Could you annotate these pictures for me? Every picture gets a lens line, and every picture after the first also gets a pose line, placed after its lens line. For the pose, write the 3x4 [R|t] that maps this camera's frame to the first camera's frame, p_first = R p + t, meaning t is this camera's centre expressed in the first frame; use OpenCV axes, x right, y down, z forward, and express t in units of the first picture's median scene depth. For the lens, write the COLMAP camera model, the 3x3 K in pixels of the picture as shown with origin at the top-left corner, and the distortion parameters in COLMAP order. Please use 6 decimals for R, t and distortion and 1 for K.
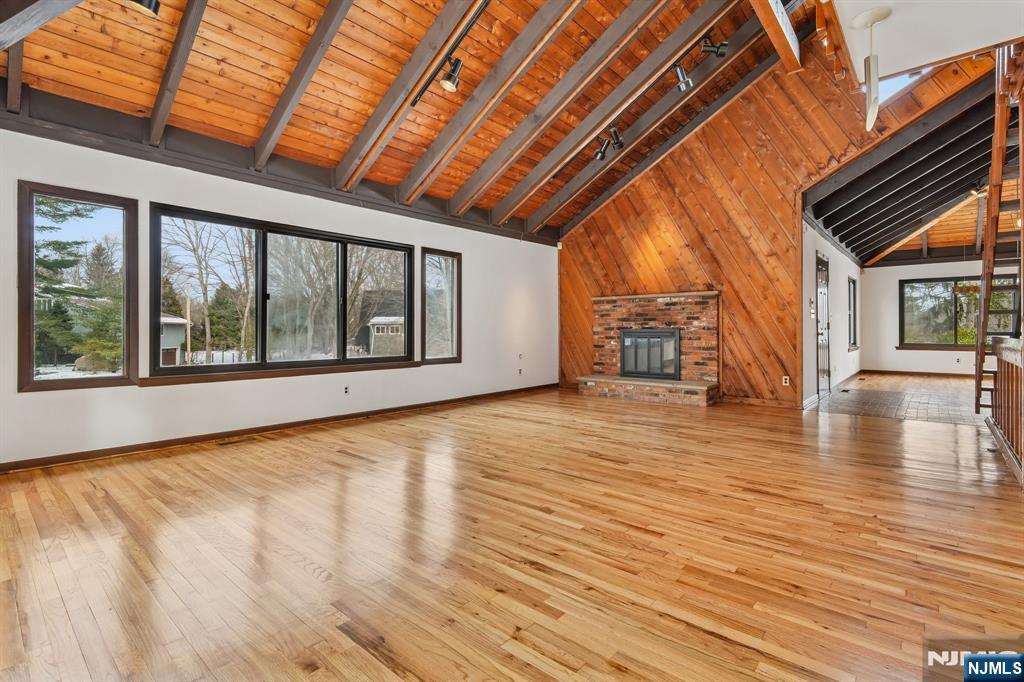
lens RADIAL K [[478.4, 0, 506.9], [0, 478.4, 335.2], [0, 0, 1]] dist [-0.002587, -0.000830]
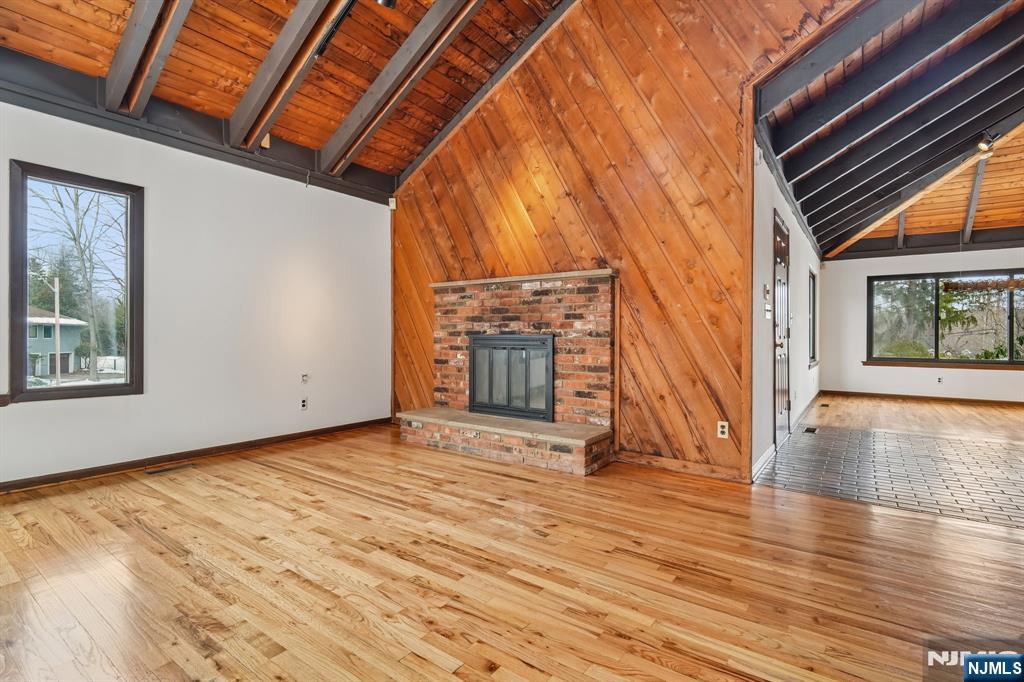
lens RADIAL K [[480.6, 0, 512.0], [0, 480.6, 341.0], [0, 0, 1]] dist [-0.001664, -0.000399]
pose [[0.995182, 0.009534, 0.097577, 0.249356], [-0.009298, 0.999953, -0.002869, -0.003034], [-0.097599, 0.001948, 0.995224, 0.410557]]
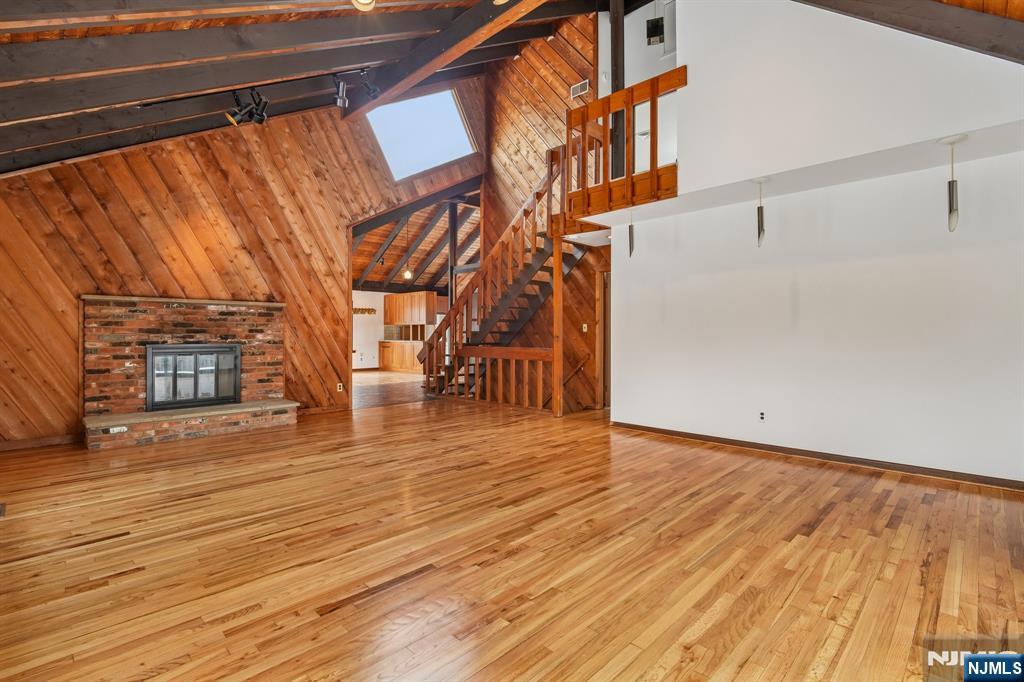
lens RADIAL K [[483.2, 0, 517.1], [0, 483.2, 336.1], [0, 0, 1]] dist [0.000862, -0.000326]
pose [[0.050190, -0.002875, 0.998736, -0.479597], [0.009797, 0.999949, 0.002386, -0.022684], [-0.998692, 0.009665, 0.050216, 0.451698]]
